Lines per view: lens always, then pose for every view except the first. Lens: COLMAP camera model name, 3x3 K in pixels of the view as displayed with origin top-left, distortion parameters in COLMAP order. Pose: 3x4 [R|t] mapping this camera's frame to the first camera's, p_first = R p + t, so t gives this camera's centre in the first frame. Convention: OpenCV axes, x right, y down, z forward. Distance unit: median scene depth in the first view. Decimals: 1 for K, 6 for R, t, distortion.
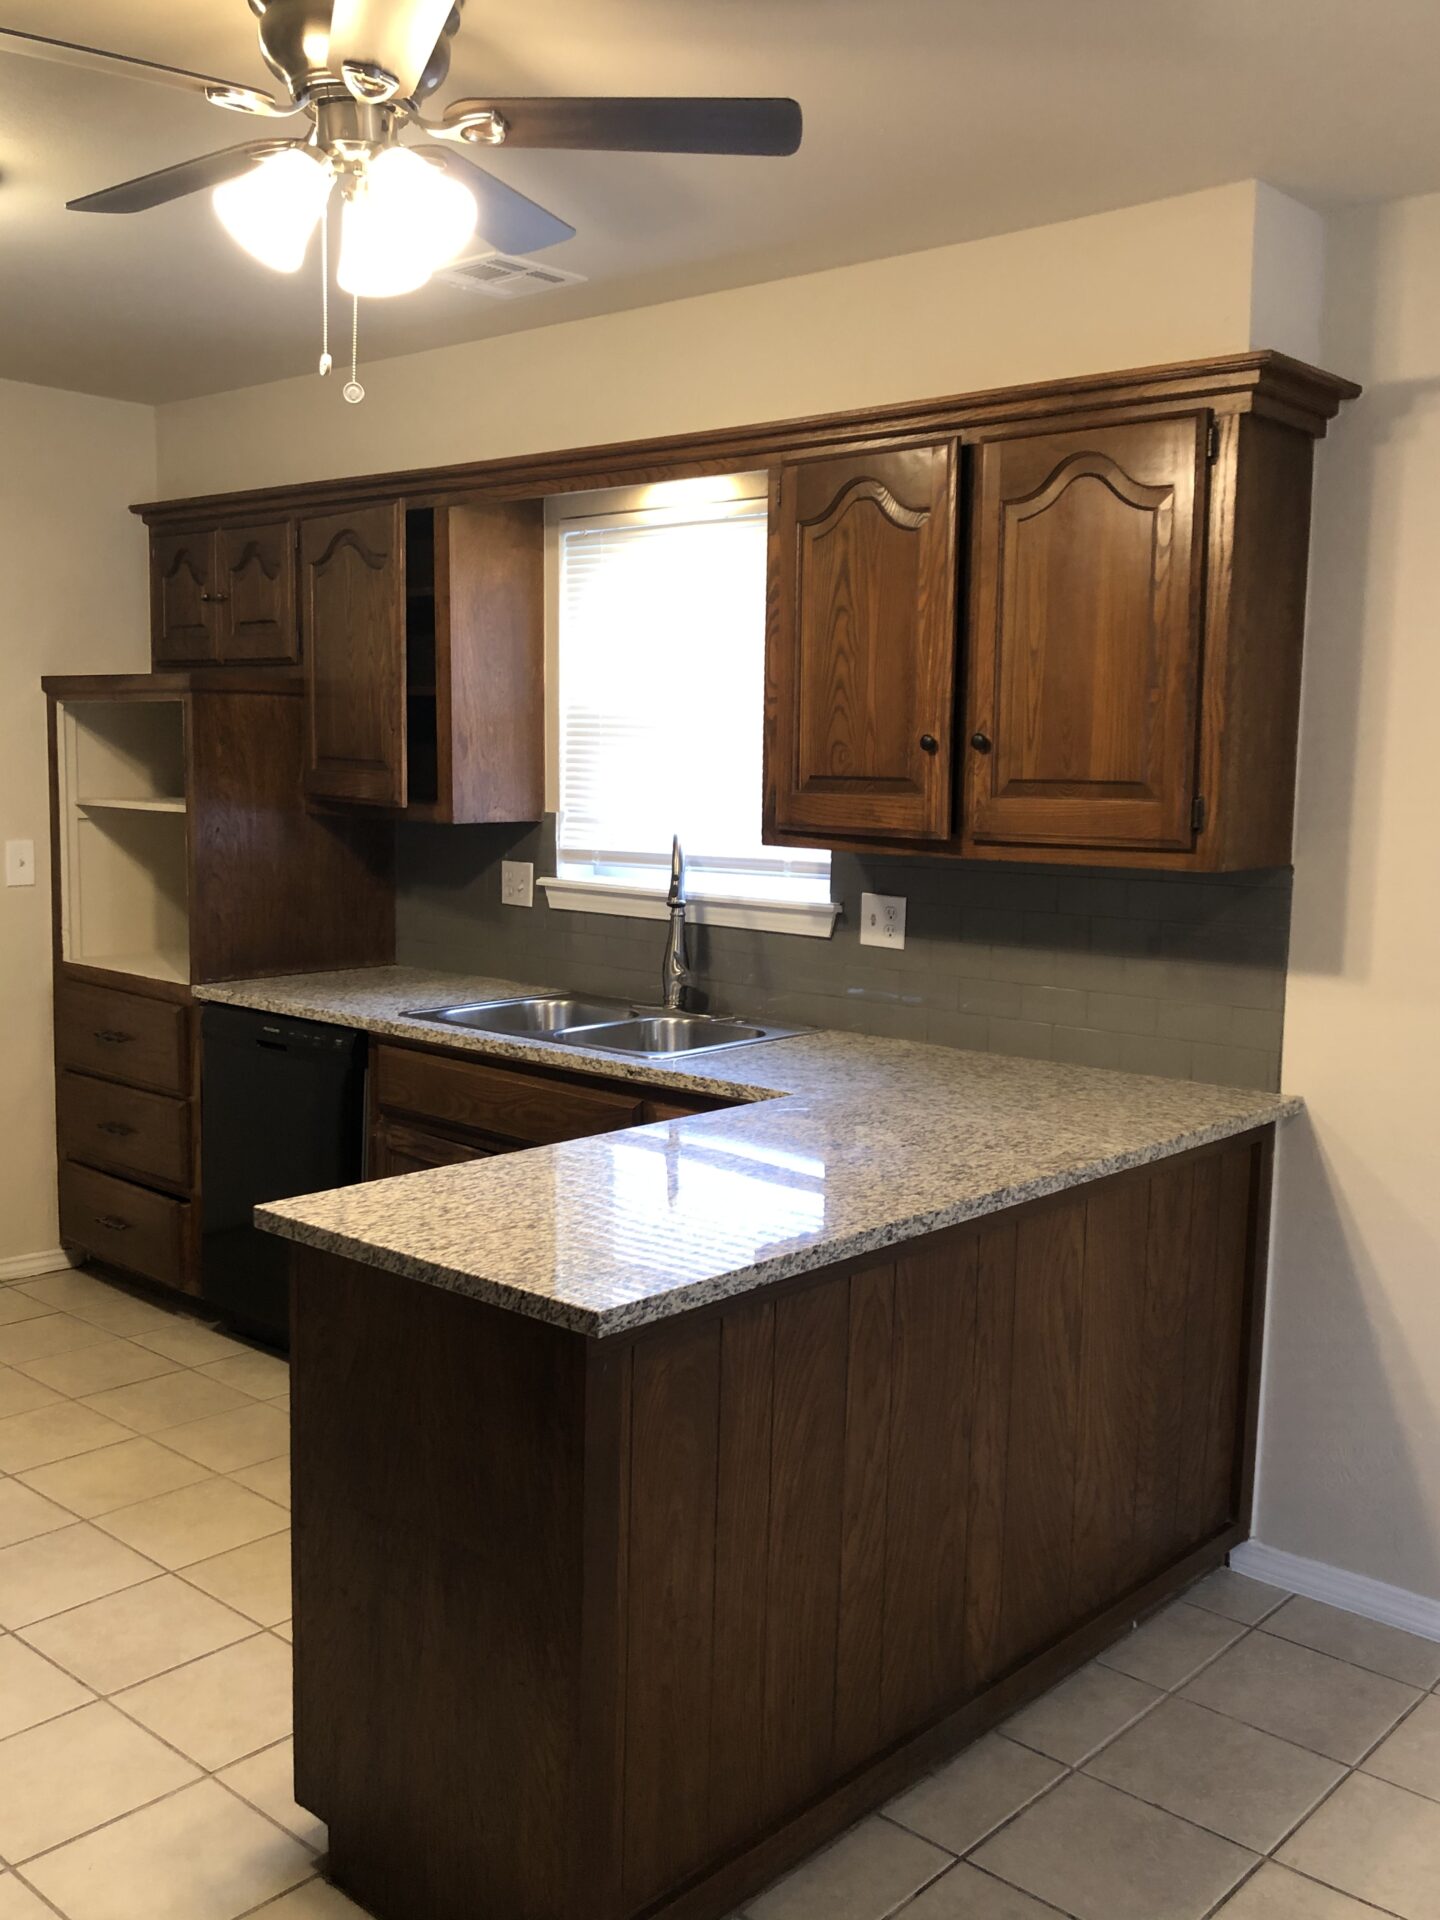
lens RADIAL K [[1770.6, 0, 723.6], [0, 1770.6, 956.4], [0, 0, 1]] dist [0.069882, -0.164333]
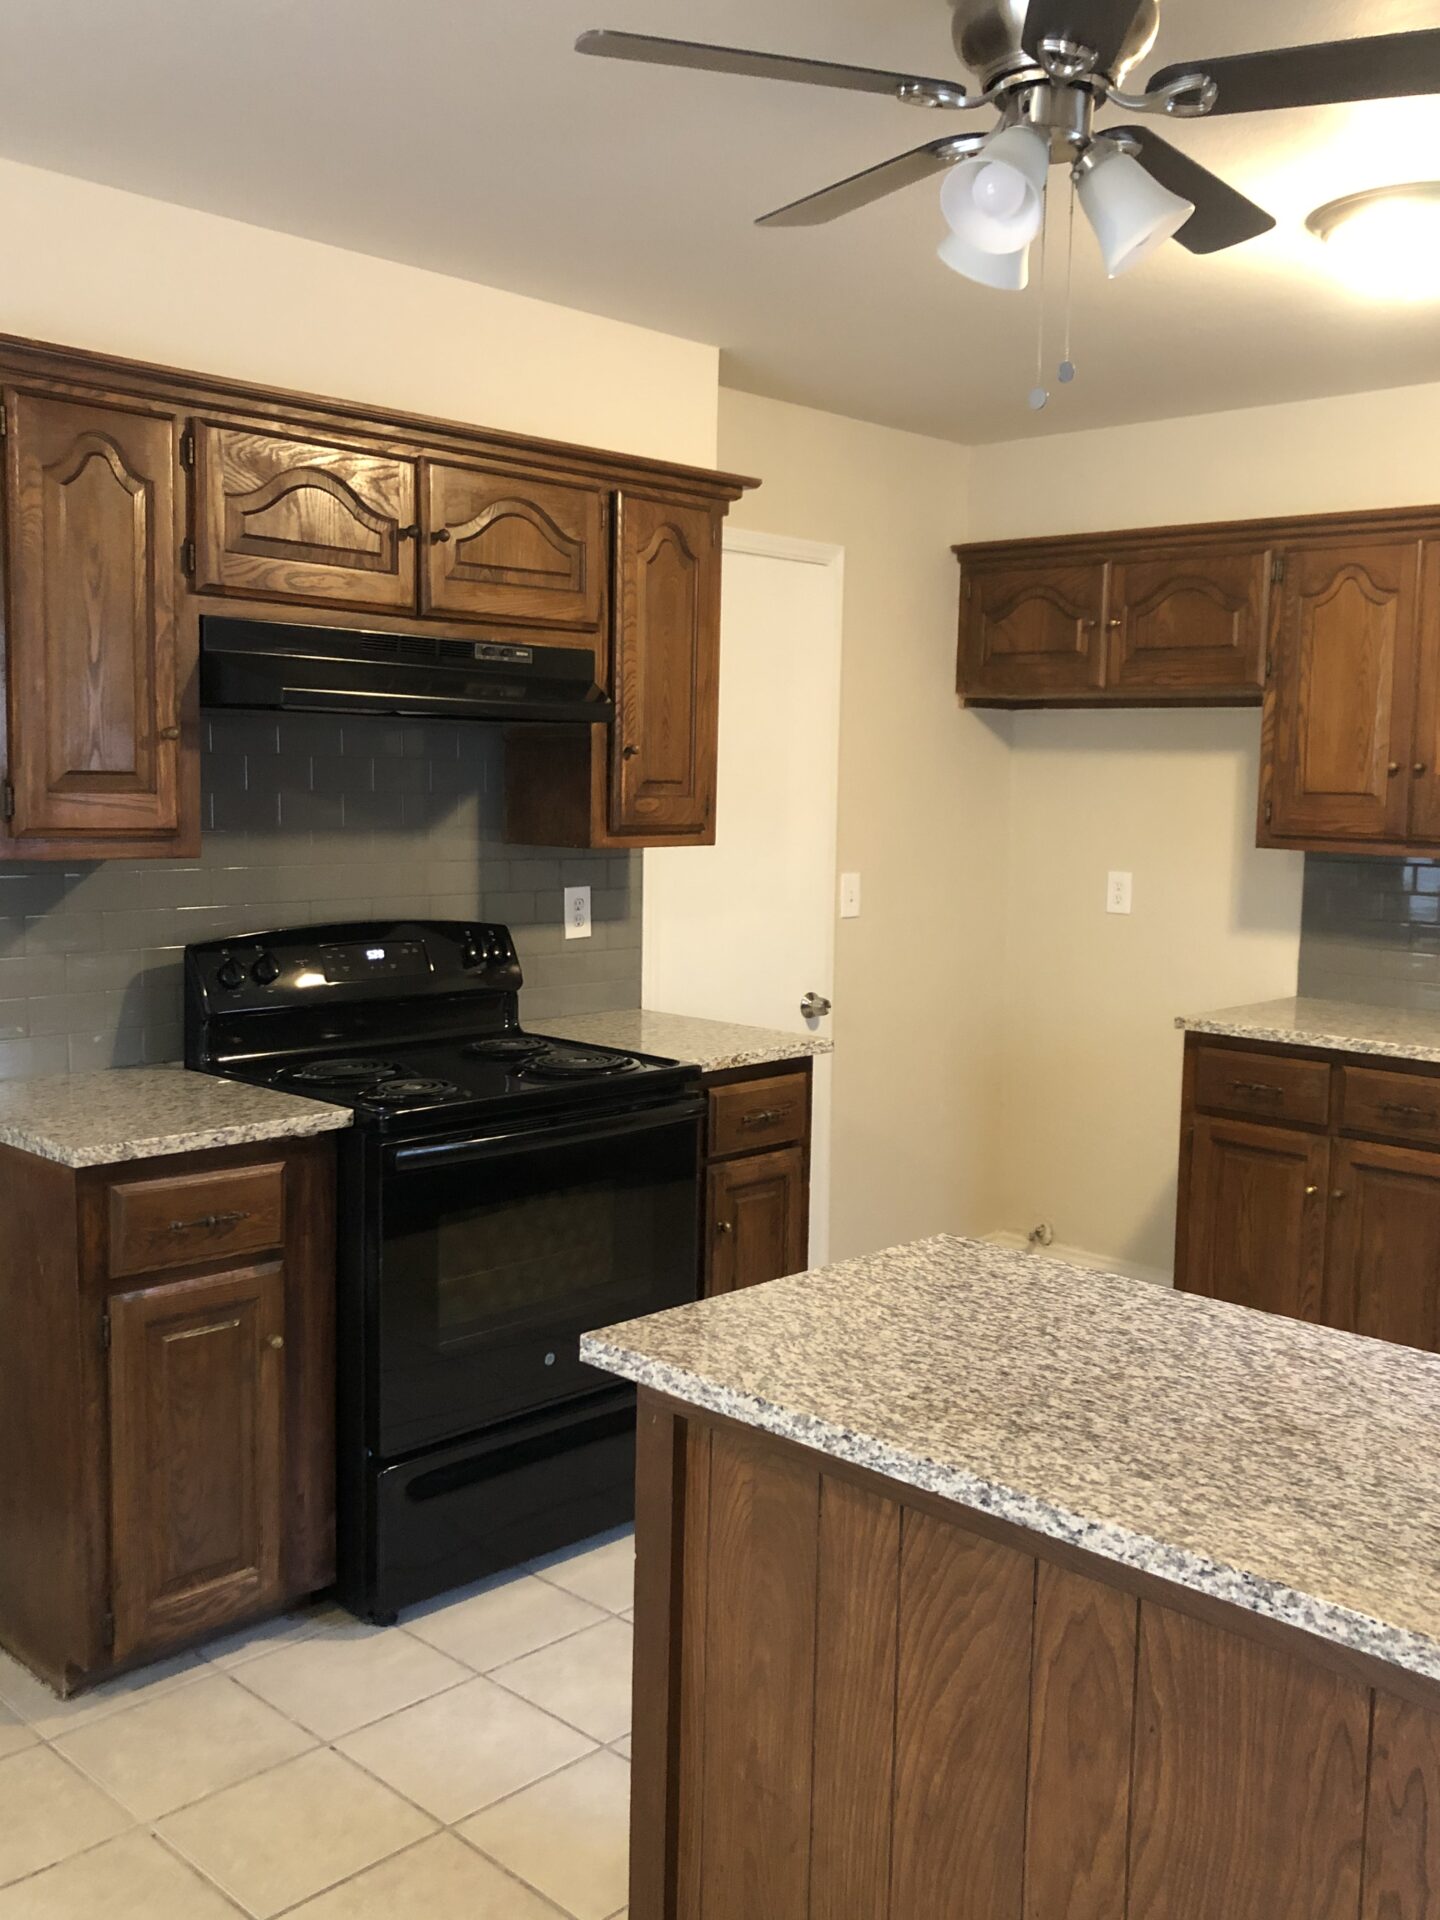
lens RADIAL K [[1770.6, 0, 723.6], [0, 1770.6, 956.4], [0, 0, 1]] dist [0.069882, -0.164333]
pose [[-0.035708, 0.083849, -0.995839, 0.702961], [-0.137658, 0.986563, 0.088004, -0.082935], [0.989836, 0.140227, -0.023686, 0.841636]]
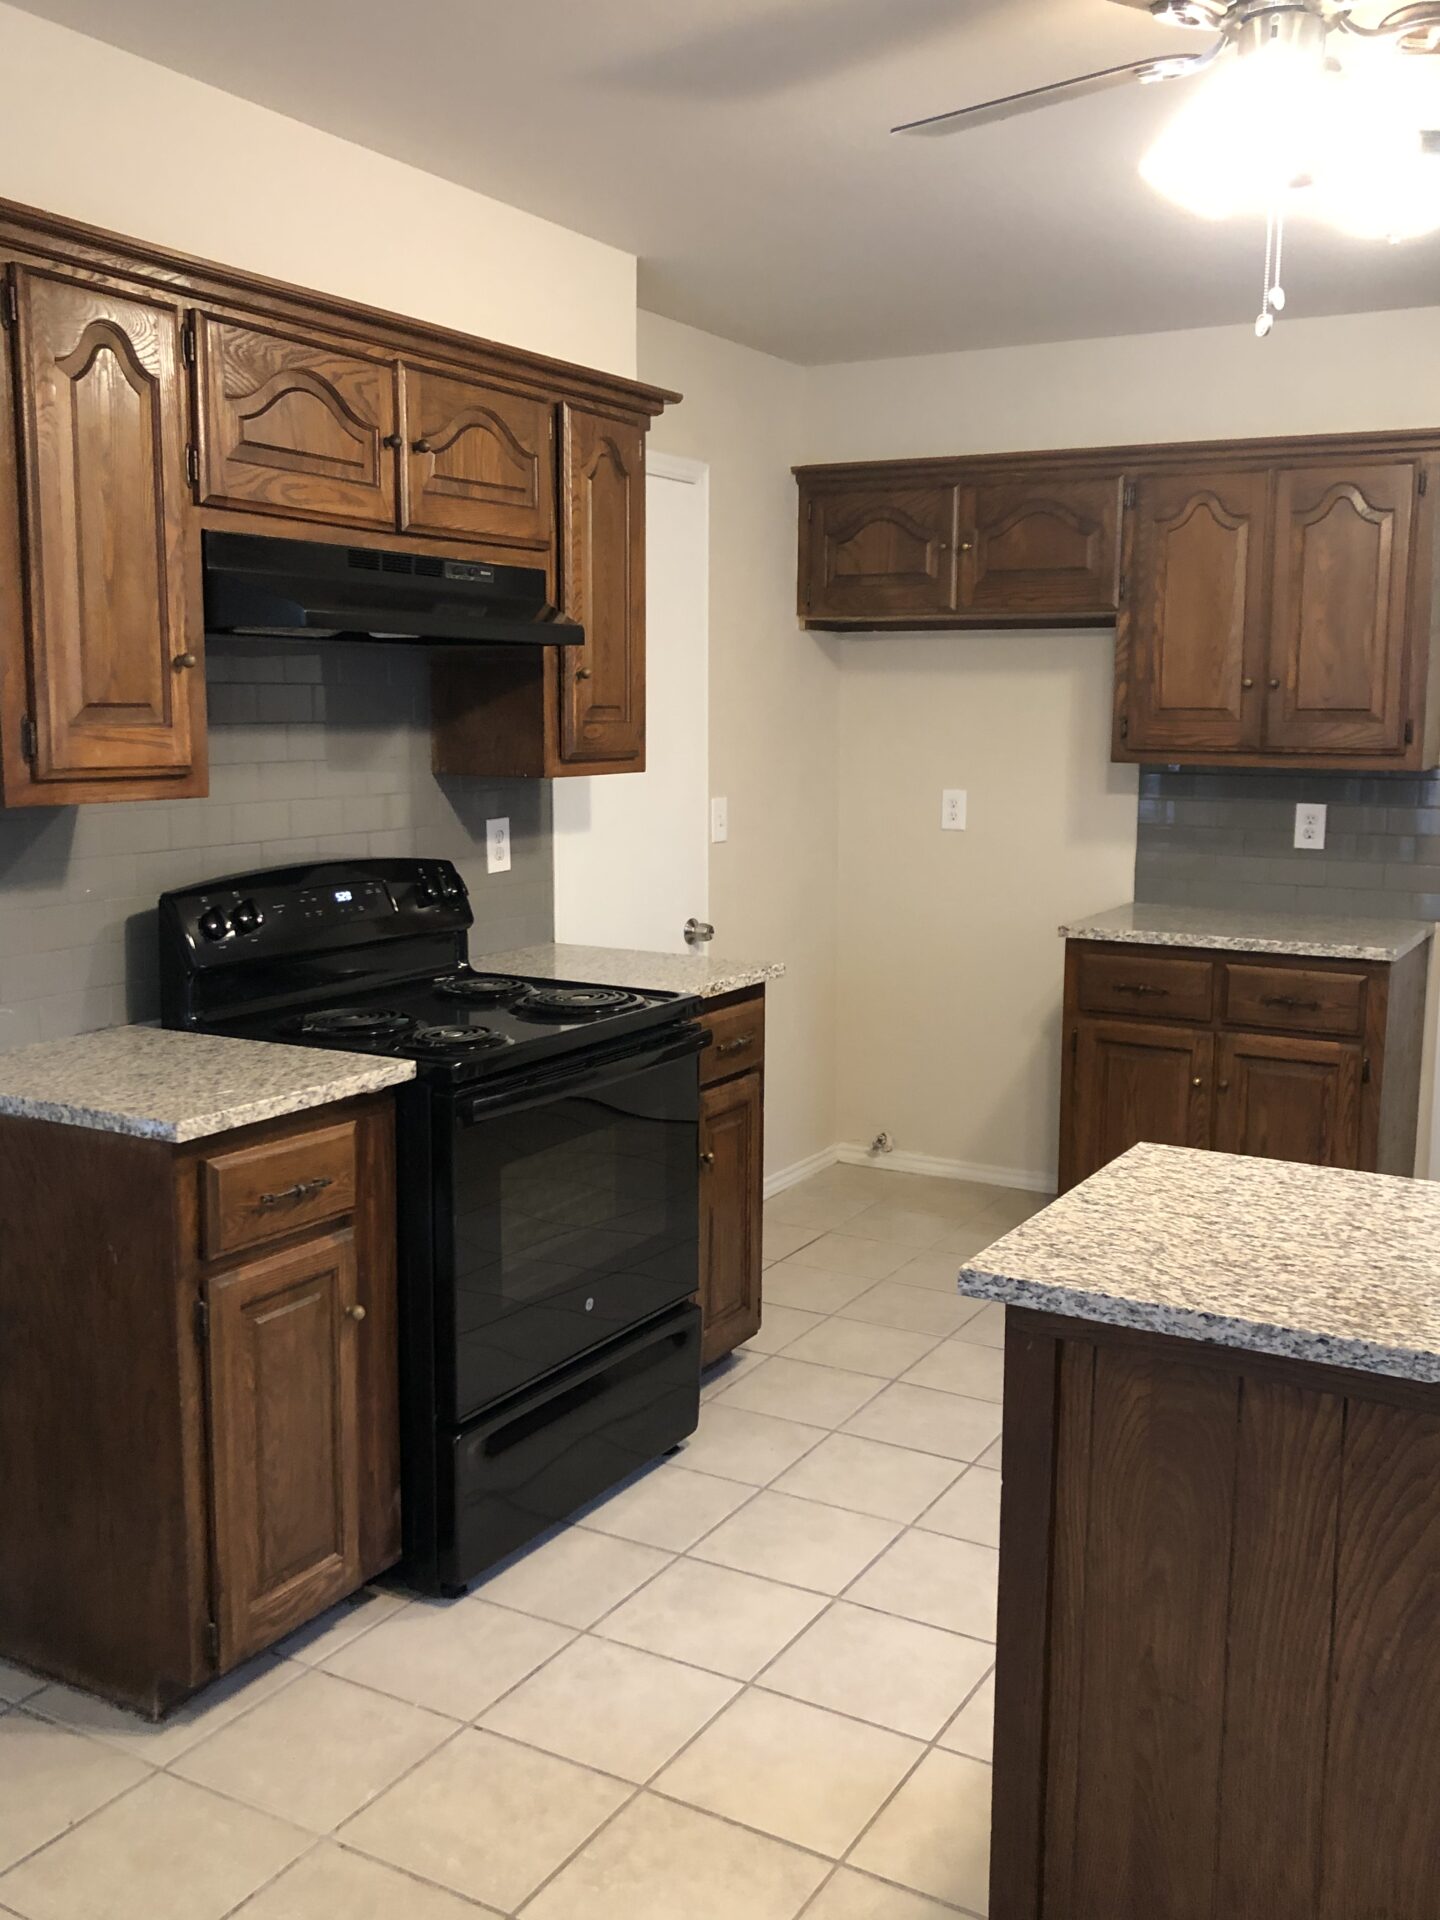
lens RADIAL K [[1777.2, 0, 727.0], [0, 1777.2, 941.7], [0, 0, 1]] dist [0.016586, -0.014799]
pose [[0.209659, 0.113271, -0.971191, 0.651508], [-0.116612, 0.989075, 0.090182, -0.039139], [0.970796, 0.094345, 0.220577, 0.505721]]
